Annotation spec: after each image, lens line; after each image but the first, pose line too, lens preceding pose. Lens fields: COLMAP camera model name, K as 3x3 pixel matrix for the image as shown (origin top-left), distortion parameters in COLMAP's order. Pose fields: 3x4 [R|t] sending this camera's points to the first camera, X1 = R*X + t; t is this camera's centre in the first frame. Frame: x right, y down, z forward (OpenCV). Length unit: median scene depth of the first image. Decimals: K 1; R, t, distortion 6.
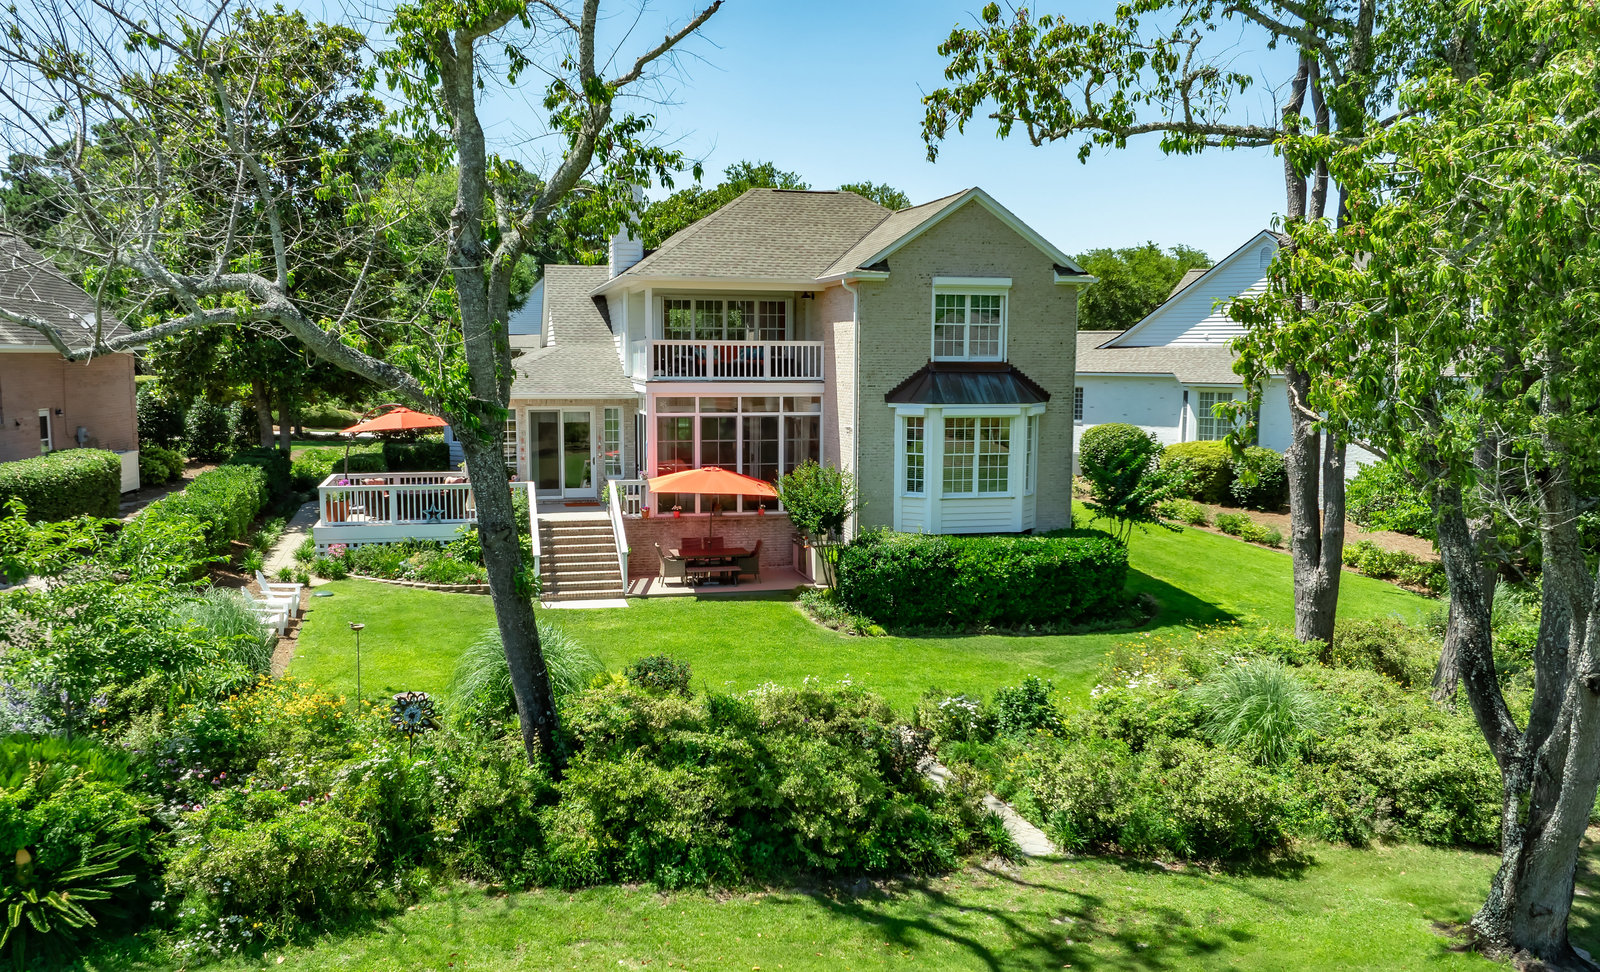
lens RADIAL K [[1105.5, 0, 800.0], [0, 1105.5, 486.0], [0, 0, 1]] dist [-0.003617, -0.003159]
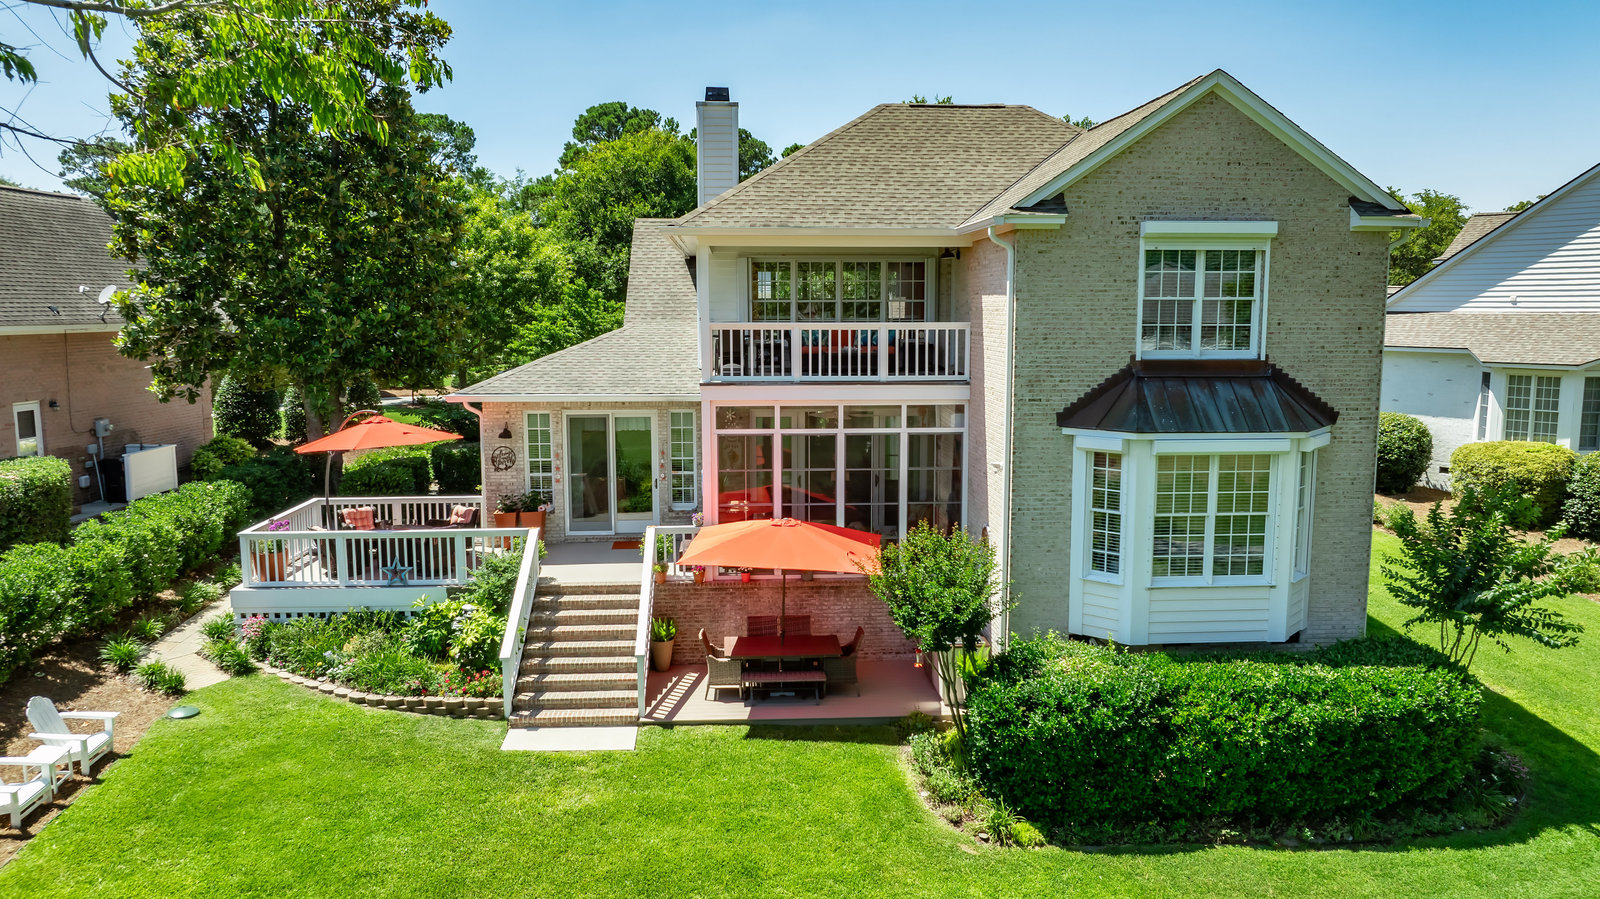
lens RADIAL K [[1129.1, 0, 800.0], [0, 1129.1, 449.5], [0, 0, 1]] dist [-0.014317, -0.000371]
pose [[0.984769, 0.017271, -0.173009, 0.044210], [-0.016813, 0.999850, 0.004113, -0.062074], [0.173054, -0.001142, 0.984912, 0.351772]]
